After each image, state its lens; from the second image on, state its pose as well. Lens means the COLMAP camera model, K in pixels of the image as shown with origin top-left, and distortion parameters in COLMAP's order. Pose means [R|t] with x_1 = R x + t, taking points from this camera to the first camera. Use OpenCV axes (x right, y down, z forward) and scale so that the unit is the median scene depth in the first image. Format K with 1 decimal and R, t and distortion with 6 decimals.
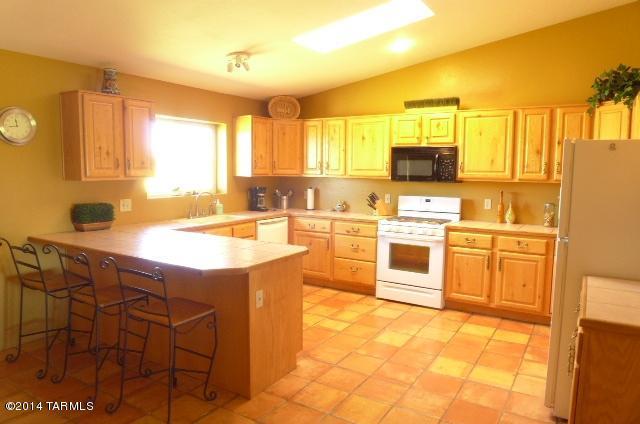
lens RADIAL K [[448.5, 0, 317.6], [0, 448.5, 212.0], [0, 0, 1]] dist [-0.043153, 0.015660]
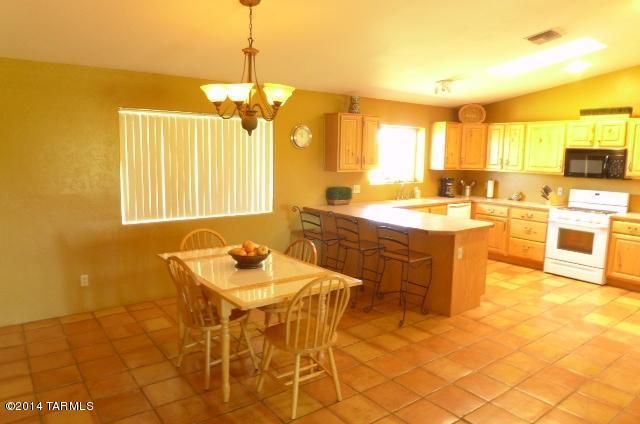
lens RADIAL K [[448.5, 0, 323.4], [0, 448.5, 210.8], [0, 0, 1]] dist [-0.043153, 0.015660]
pose [[0.938695, 0.053009, -0.340649, -0.034318], [-0.043177, 0.998405, 0.036384, 0.007330], [0.342034, -0.019445, 0.939486, -0.376405]]
